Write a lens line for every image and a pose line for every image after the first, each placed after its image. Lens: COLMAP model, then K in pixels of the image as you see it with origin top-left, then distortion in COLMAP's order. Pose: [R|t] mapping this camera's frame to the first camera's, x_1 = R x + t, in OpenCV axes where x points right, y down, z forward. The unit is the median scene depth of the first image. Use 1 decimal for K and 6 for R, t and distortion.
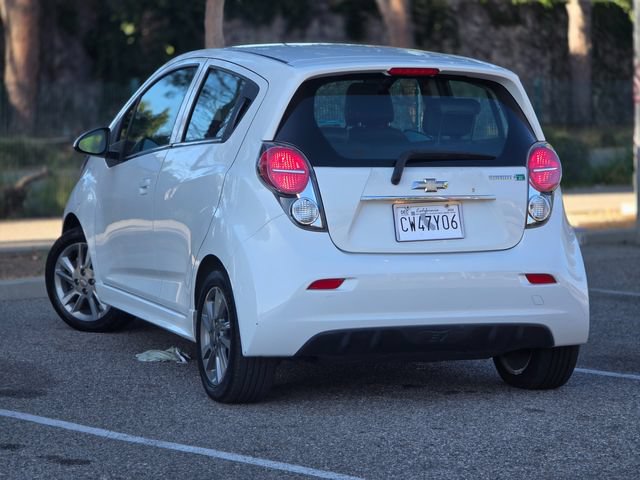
lens RADIAL K [[2275.1, 0, 316.6], [0, 2275.1, 239.0], [0, 0, 1]] dist [0.151648, 0.000000]
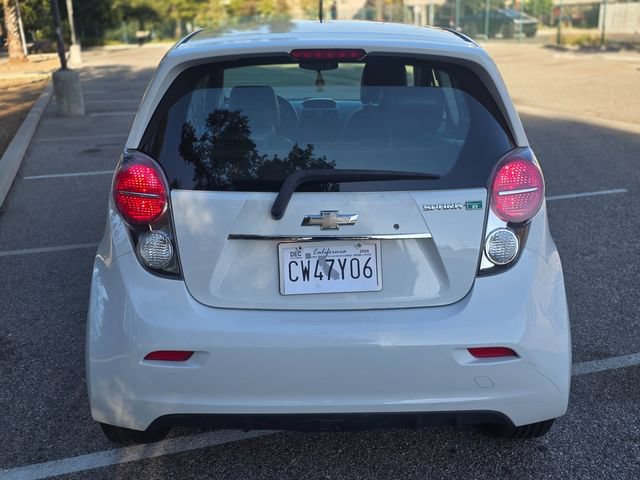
lens RADIAL K [[693.6, 0, 320.7], [0, 693.6, 227.4], [0, 0, 1]] dist [0.057598, 0.000000]
pose [[0.941519, 0.074690, -0.328579, 0.117978], [-0.010187, 0.980988, 0.193801, -0.062970], [0.336807, -0.179120, 0.924379, 0.792801]]
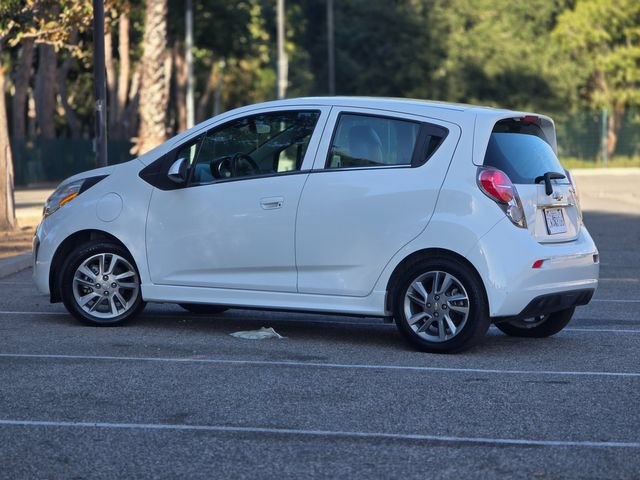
lens RADIAL K [[2337.9, 0, 318.9], [0, 2337.9, 239.0], [0, 0, 1]] dist [0.001845, 0.000000]
pose [[0.735068, -0.020823, 0.677673, -1.076931], [0.037812, 0.999232, -0.010311, 0.013702], [-0.676938, 0.033203, 0.735291, -0.002006]]
